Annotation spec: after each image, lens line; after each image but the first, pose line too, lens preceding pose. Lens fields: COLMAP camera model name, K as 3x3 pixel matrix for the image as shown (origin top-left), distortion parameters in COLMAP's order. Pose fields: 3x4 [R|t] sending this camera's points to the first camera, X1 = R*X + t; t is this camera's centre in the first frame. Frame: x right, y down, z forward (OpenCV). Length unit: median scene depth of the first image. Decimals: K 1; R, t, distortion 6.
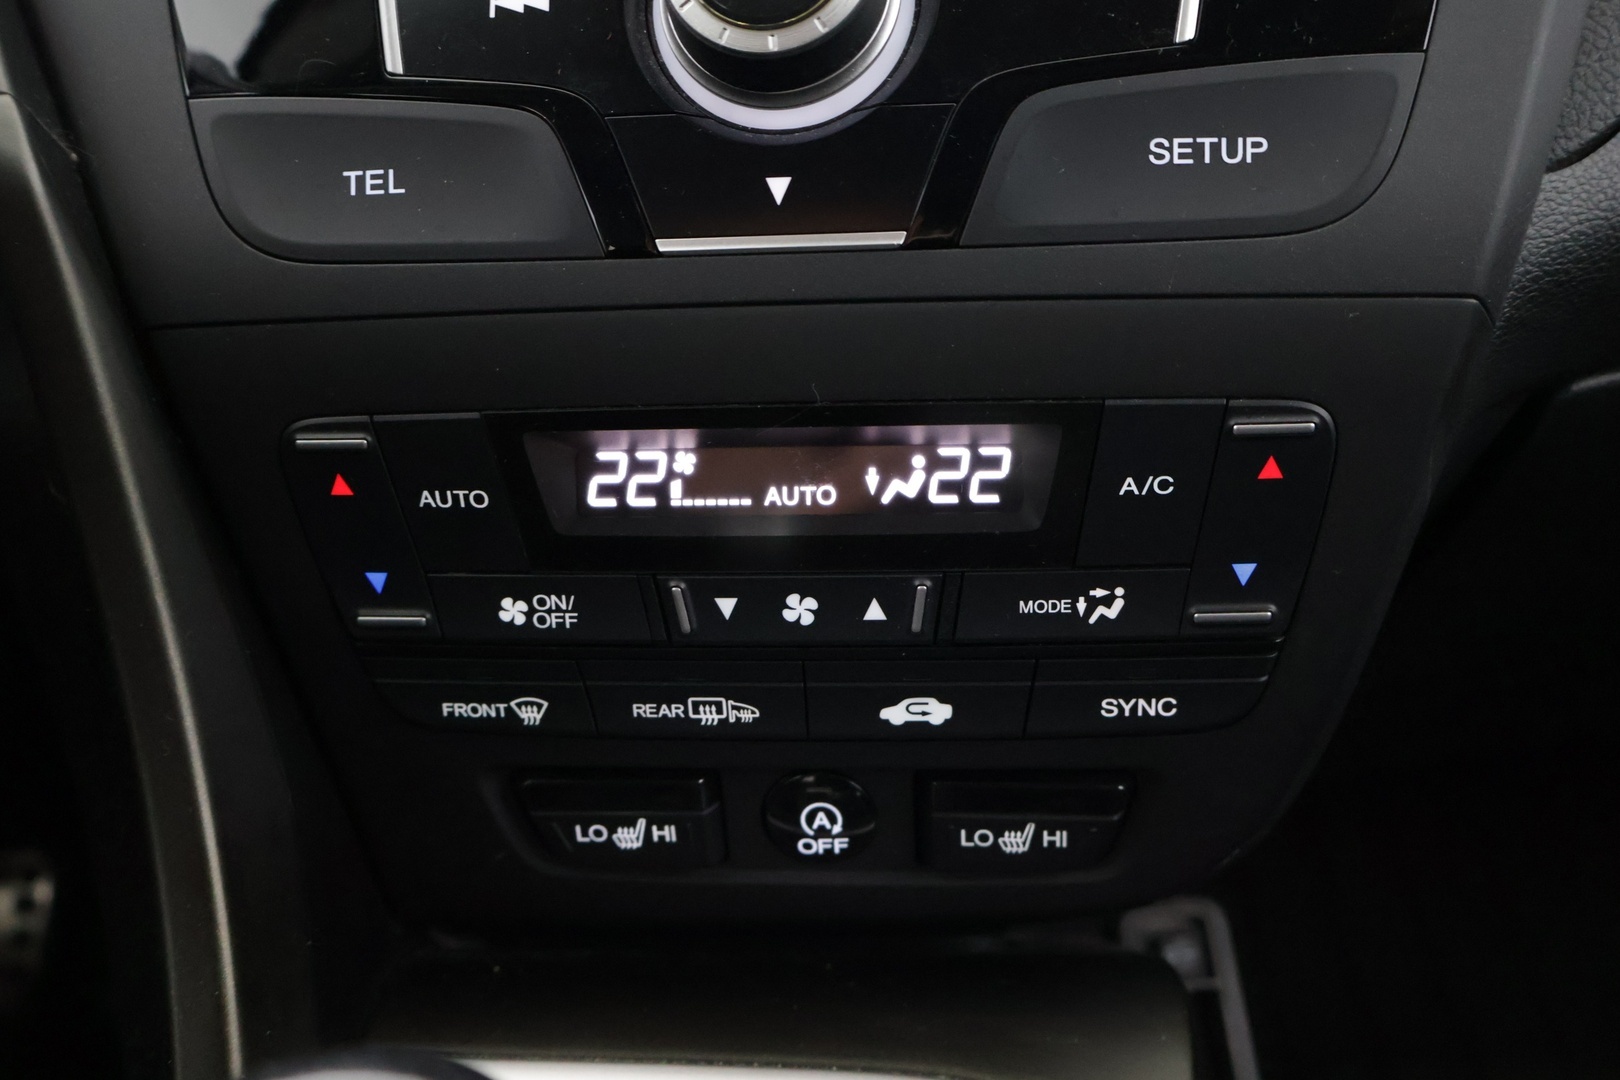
lens RADIAL K [[1710.5, 0, 845.0], [0, 1710.5, 543.6], [0, 0, 1]] dist [-0.020242, 0.000000]
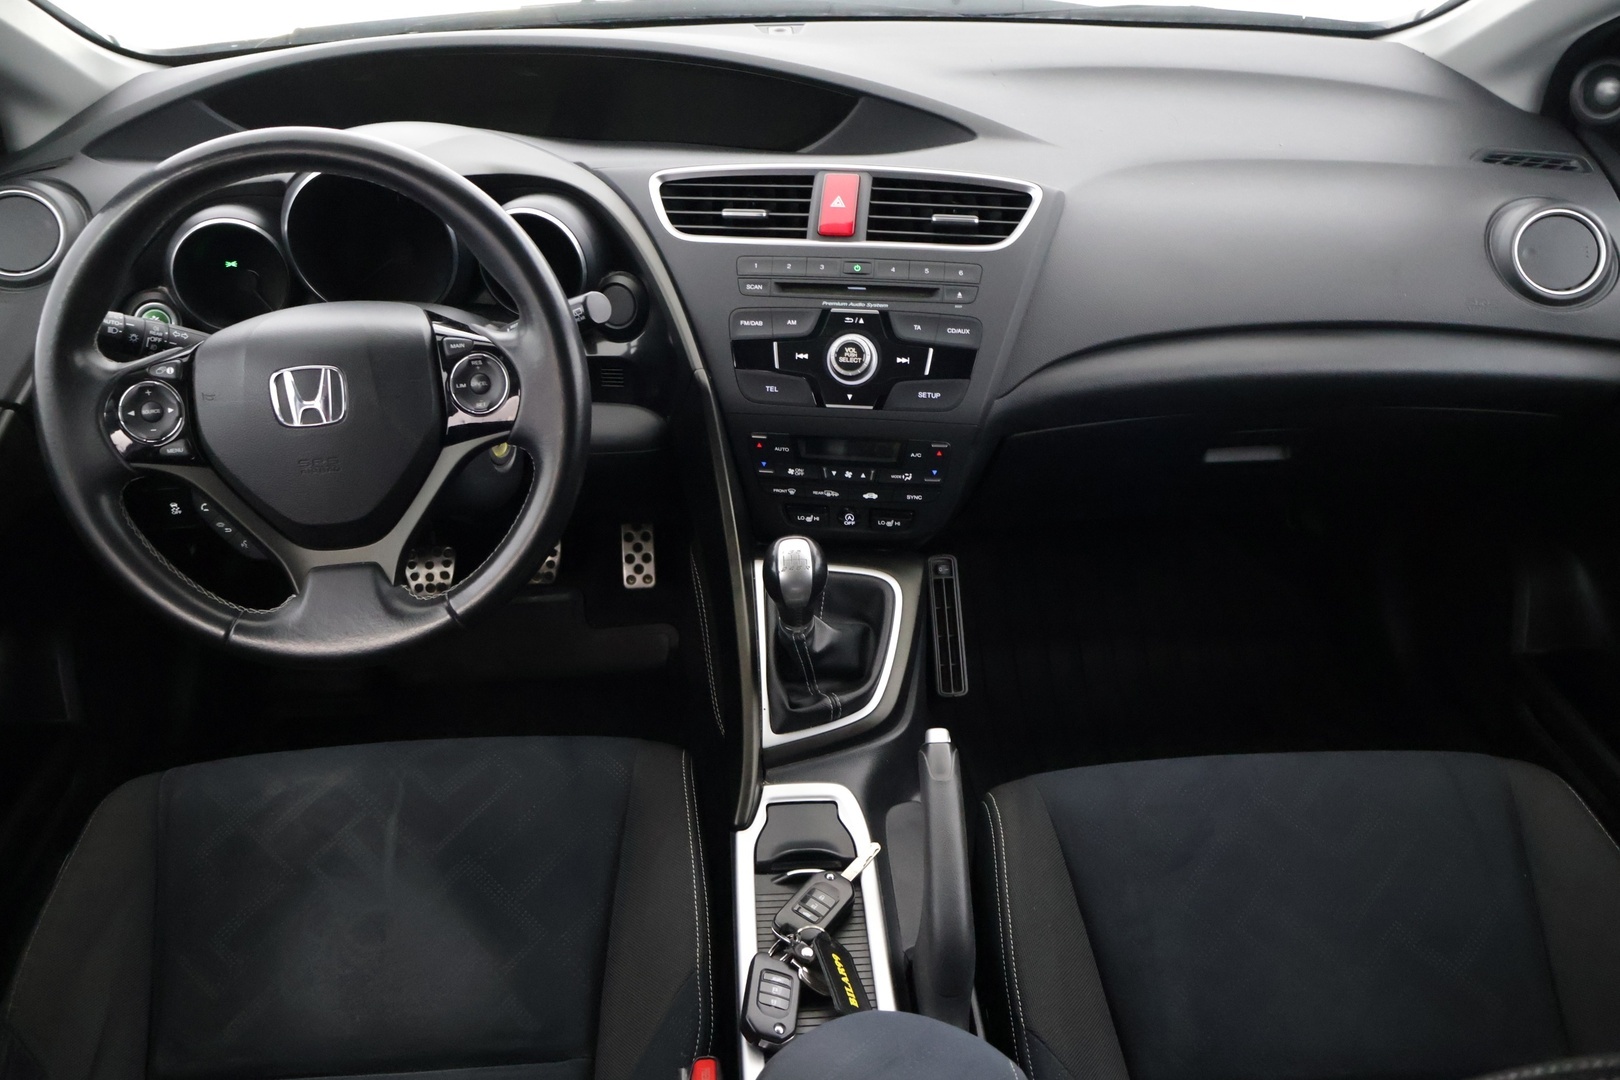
lens RADIAL K [[1401.6, 0, 804.1], [0, 1401.6, 539.8], [0, 0, 1]] dist [0.008773, 0.011921]
pose [[0.998305, 0.054245, -0.021104, -0.059301], [-0.051328, 0.991411, 0.120289, -0.262554], [0.027448, -0.119002, 0.992515, -3.151486]]
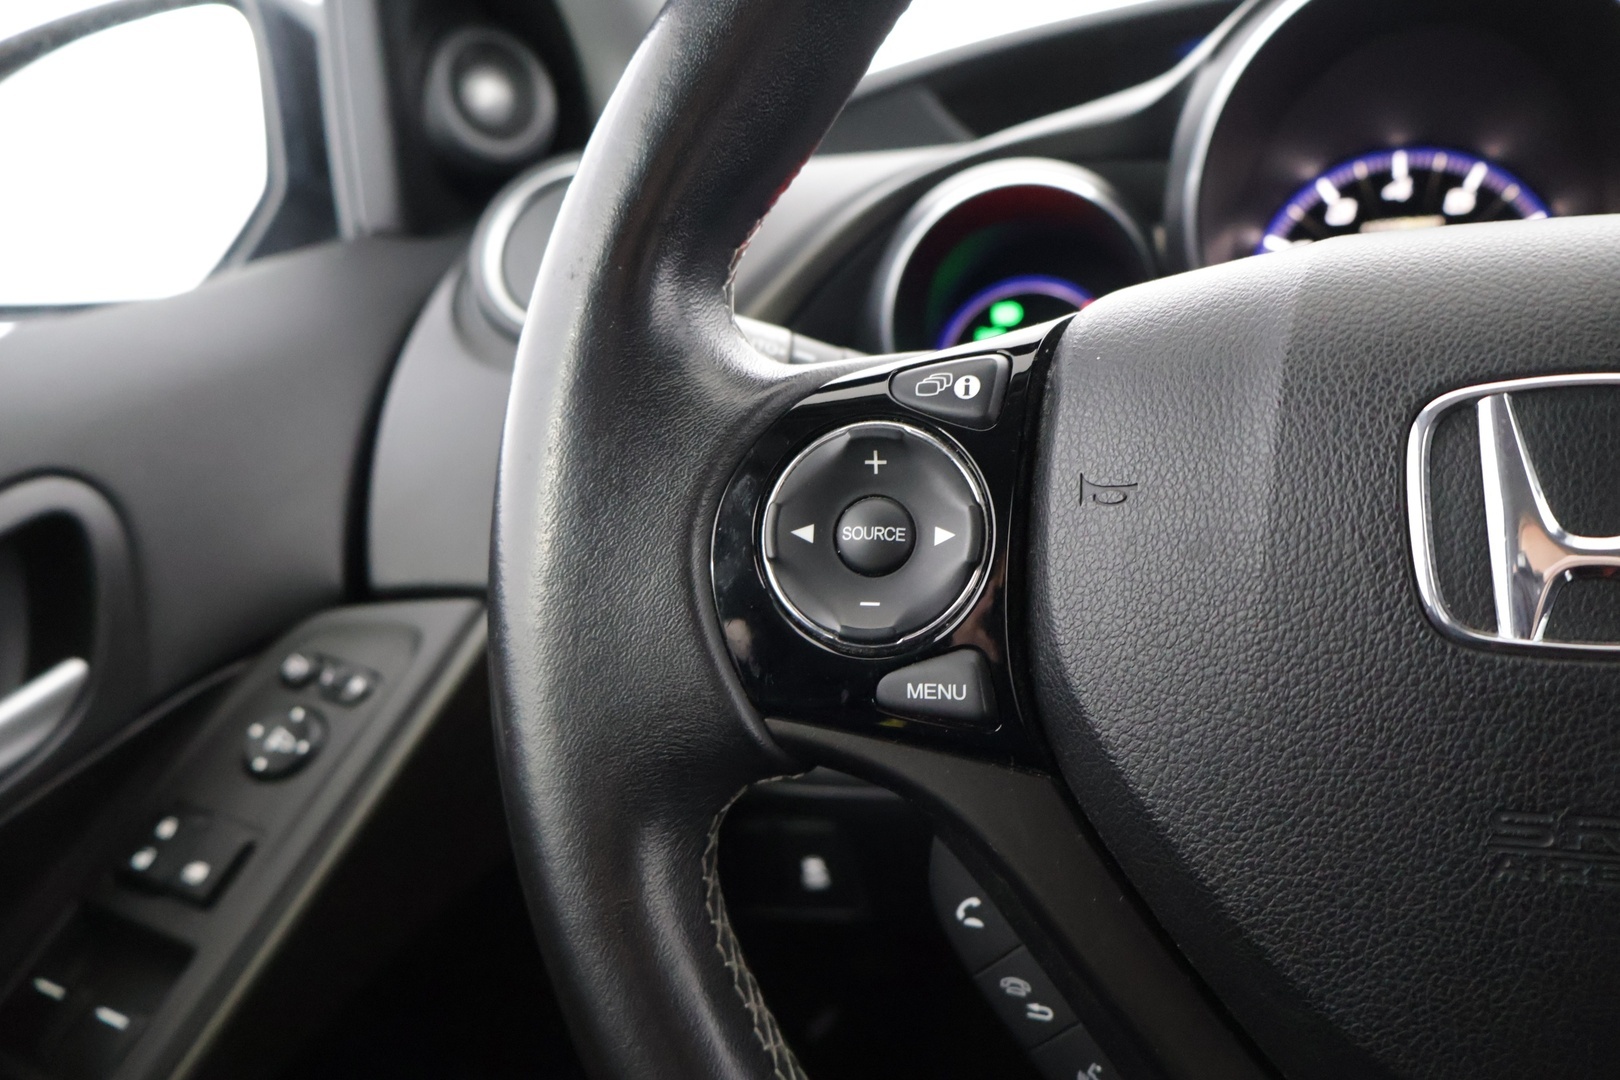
lens RADIAL K [[1401.6, 0, 801.9], [0, 1401.6, 545.7], [0, 0, 1]] dist [0.008773, 0.011921]
pose [[0.908933, 0.131634, -0.395616, -1.441518], [-0.166705, 0.984446, -0.055449, -0.010080], [0.382164, 0.116351, 0.916740, -0.564159]]
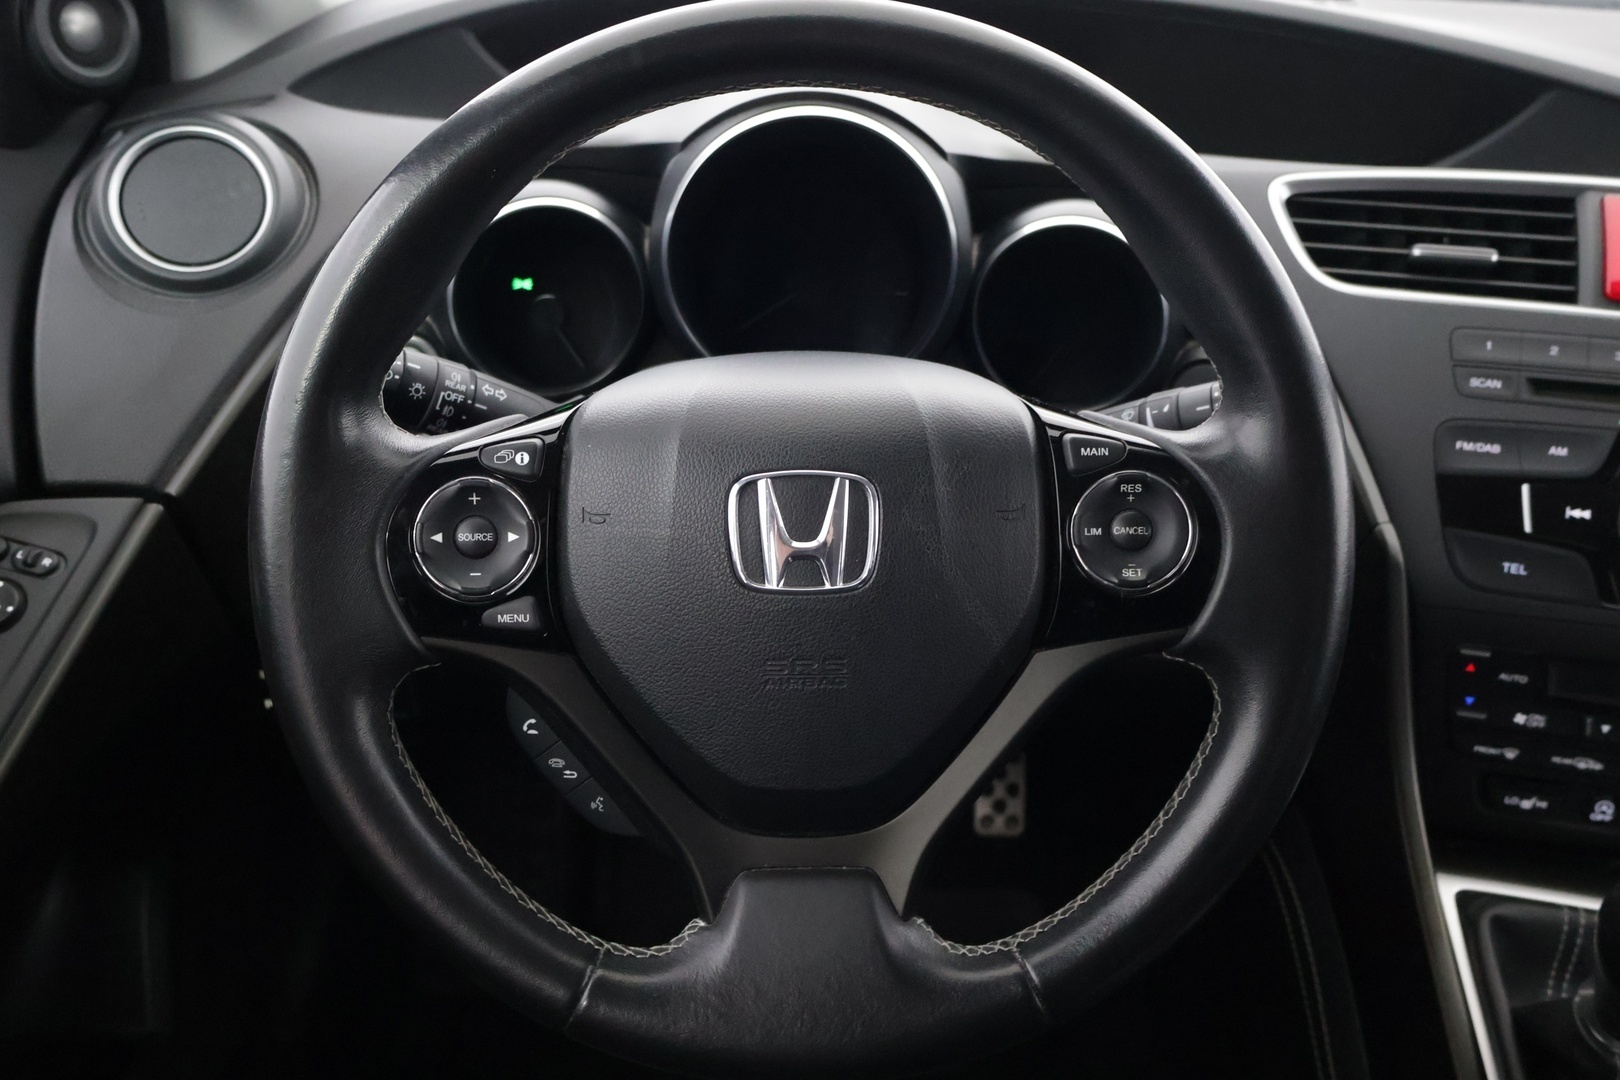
lens RADIAL K [[1574.2, 0, 809.5], [0, 1574.2, 527.6], [0, 0, 1]] dist [0.015166, 0.000000]
pose [[0.990363, 0.127101, -0.055009, -1.247769], [-0.125904, 0.991734, 0.024722, -0.187415], [0.057696, -0.017558, 0.998180, -1.625617]]
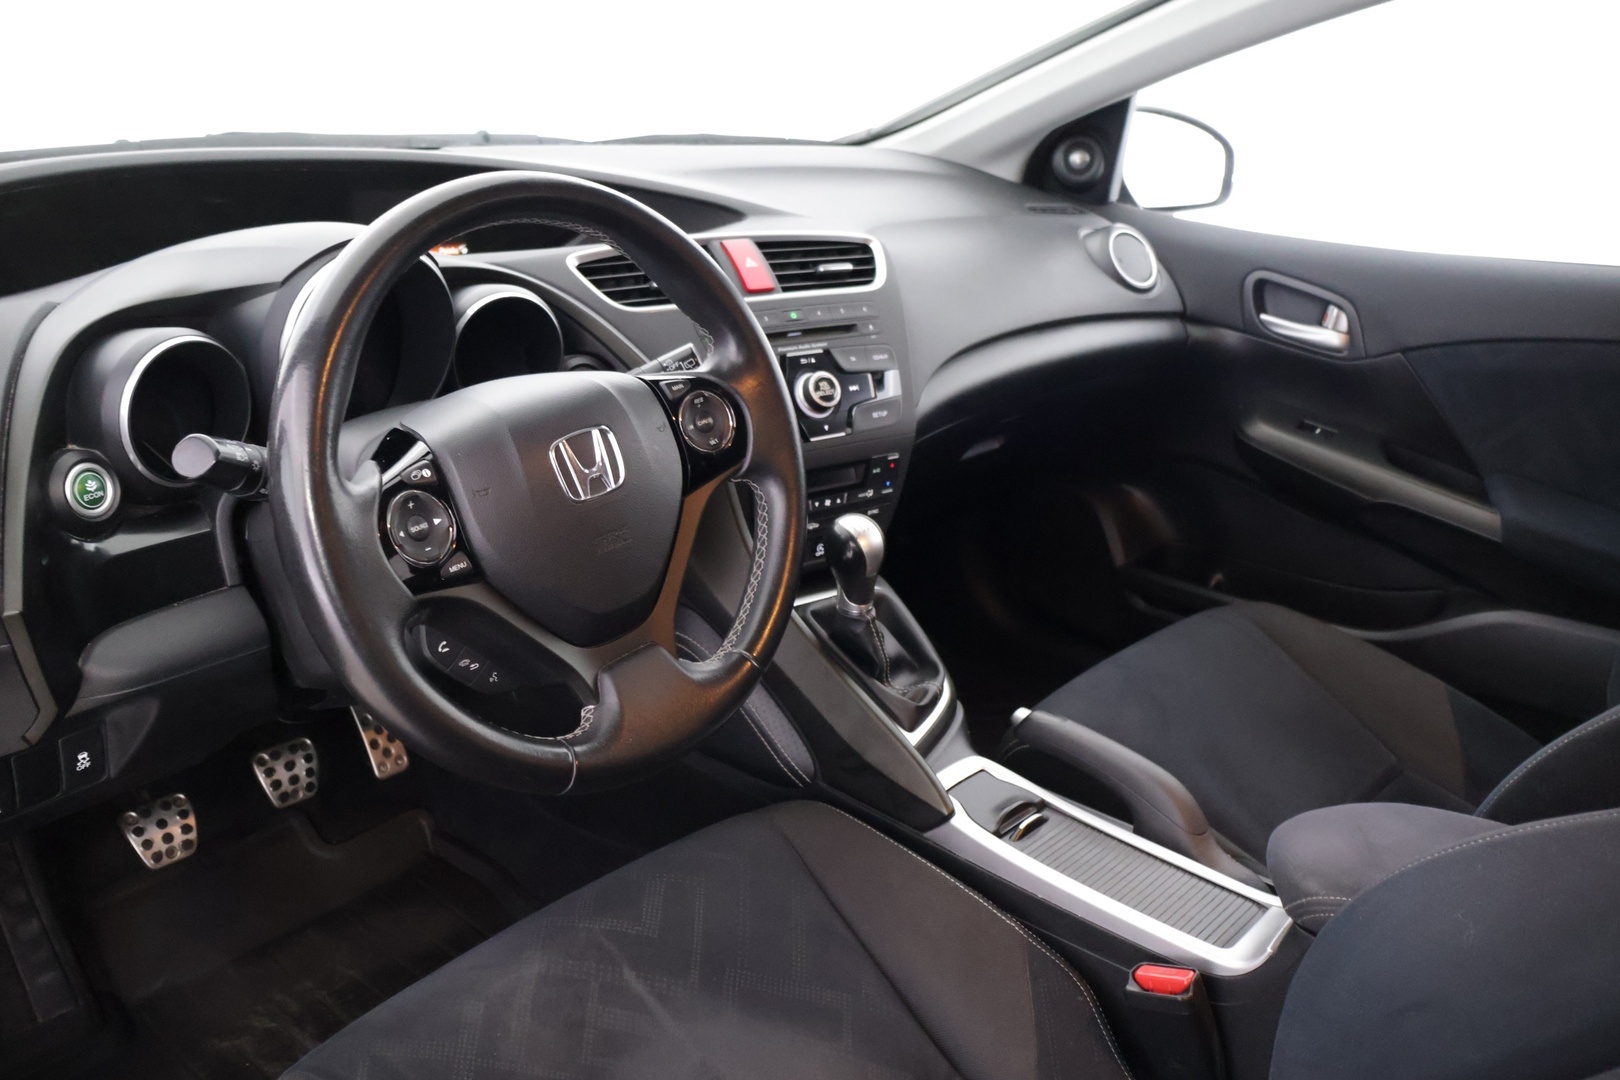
lens RADIAL K [[1401.6, 0, 844.5], [0, 1401.6, 547.1], [0, 0, 1]] dist [0.008773, 0.011921]
pose [[0.711530, -0.168206, 0.682226, -3.058662], [0.200210, 0.979210, 0.032619, 0.041439], [-0.673529, 0.113379, 0.730413, -2.284588]]
